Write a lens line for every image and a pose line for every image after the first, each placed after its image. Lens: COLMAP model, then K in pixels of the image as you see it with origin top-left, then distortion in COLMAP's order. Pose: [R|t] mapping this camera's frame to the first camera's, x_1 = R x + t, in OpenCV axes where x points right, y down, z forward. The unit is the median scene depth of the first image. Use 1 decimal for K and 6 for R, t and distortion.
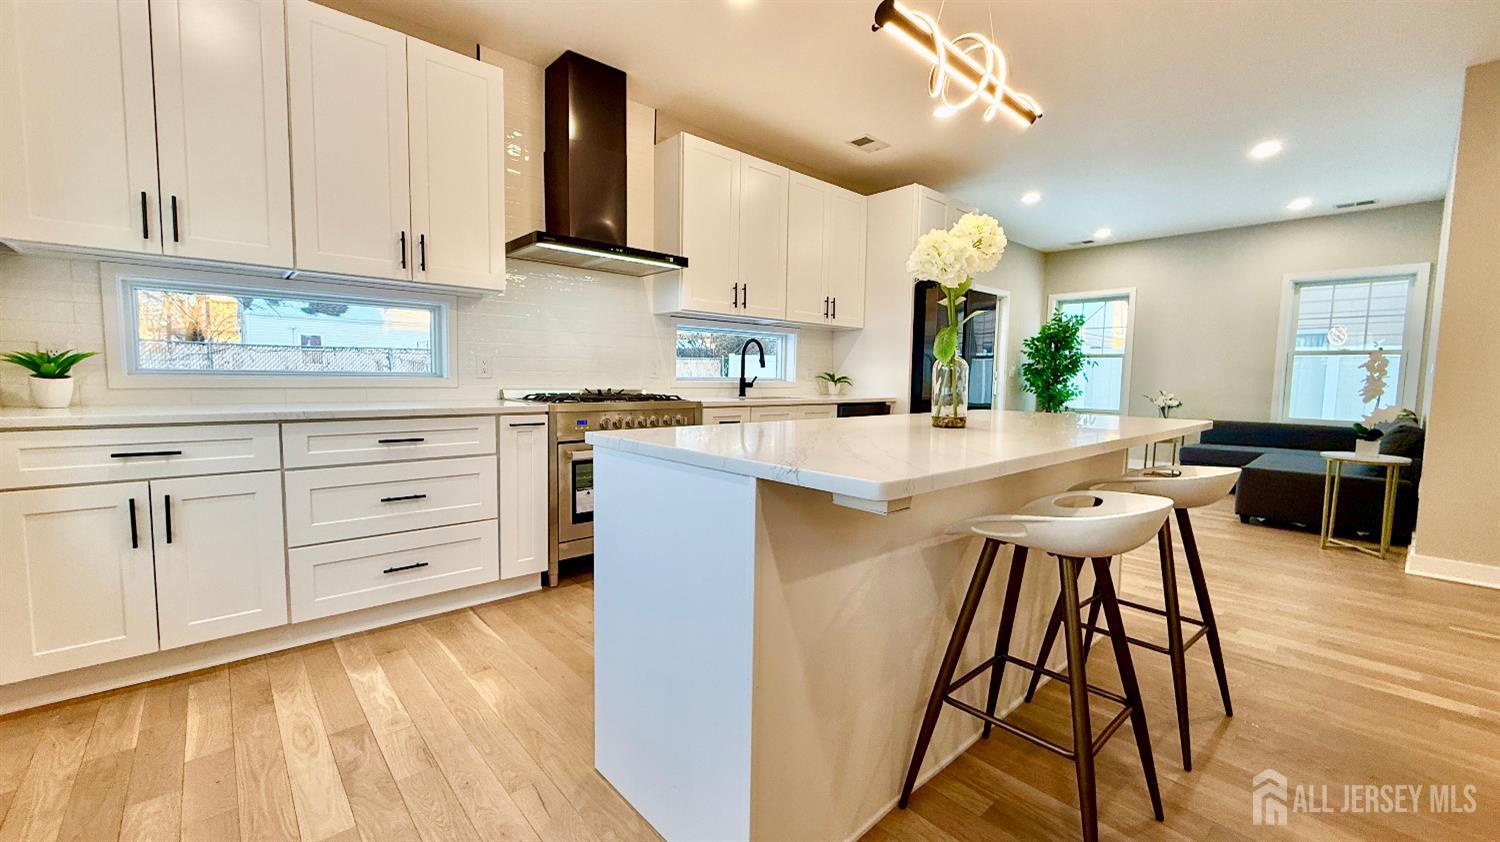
lens RADIAL K [[594.4, 0, 744.6], [0, 594.4, 421.1], [0, 0, 1]] dist [-0.002248, -0.000326]
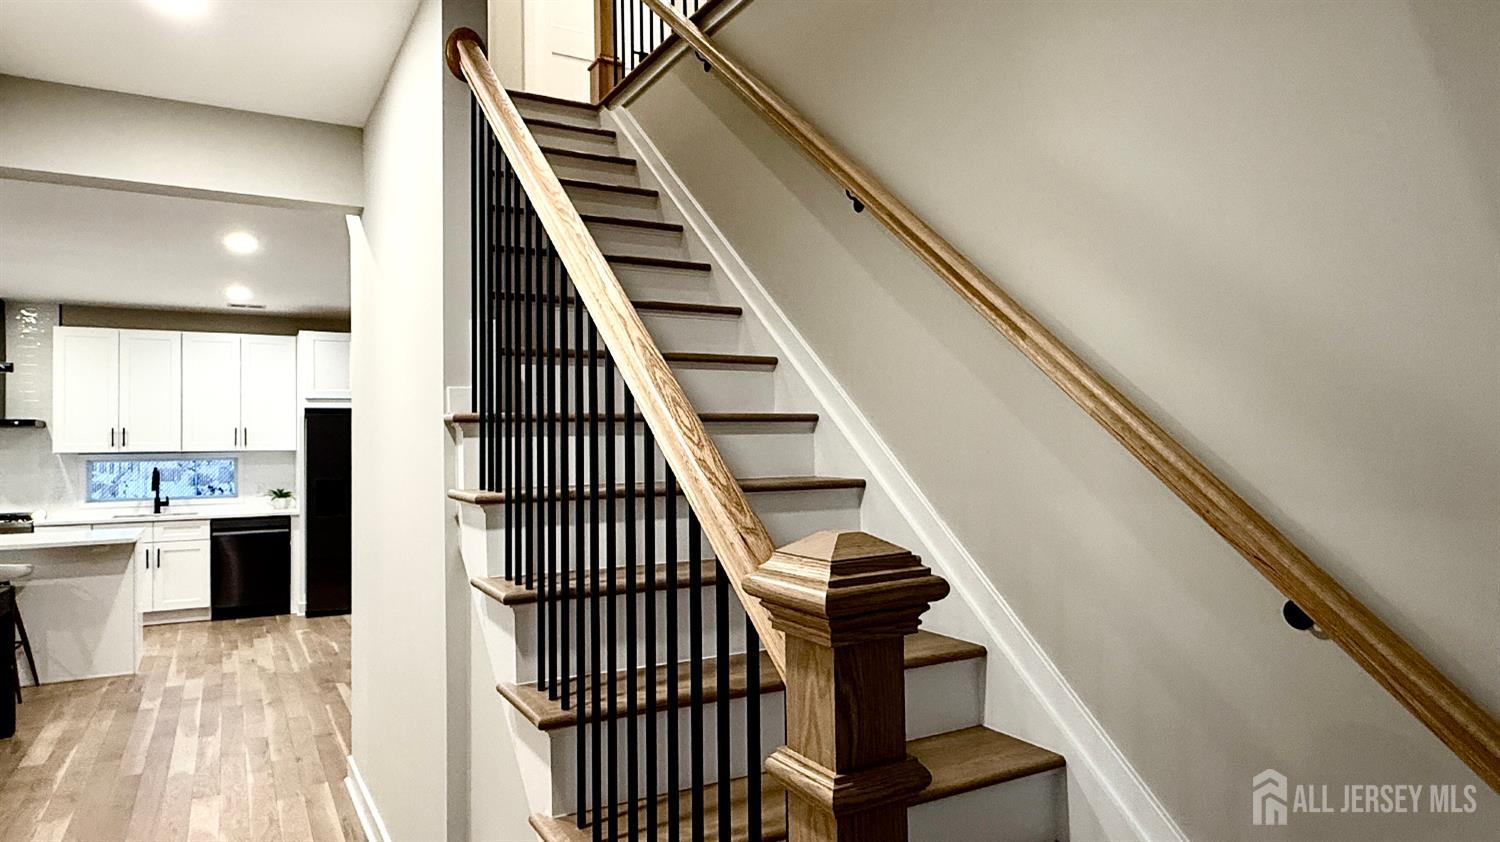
lens RADIAL K [[1007.9, 0, 750.0], [0, 1007.9, 421.0], [0, 0, 1]] dist [-0.002774, -0.001377]
pose [[0.975792, -0.034310, -0.215992, 2.157541], [0.011543, 0.994320, -0.105803, 0.003440], [0.218395, 0.100748, 0.970646, -0.999302]]
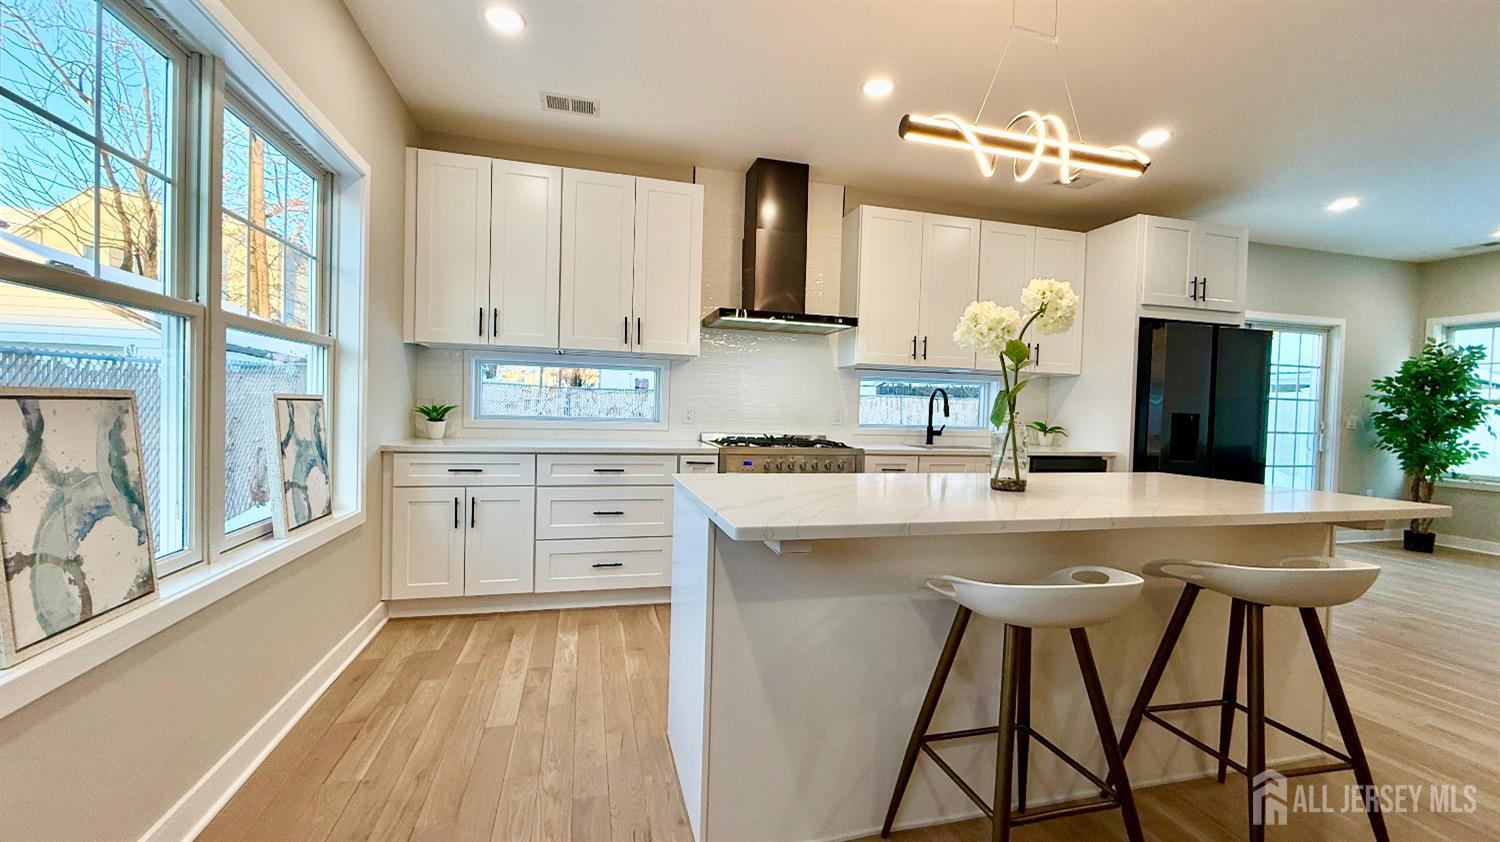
lens RADIAL K [[594.4, 0, 744.6], [0, 594.4, 421.1], [0, 0, 1]] dist [-0.002248, -0.000326]
pose [[0.890718, 0.020166, -0.454109, 0.230486], [-0.048569, 0.997518, -0.050970, -0.018986], [0.451954, 0.067456, 0.889487, -0.060142]]
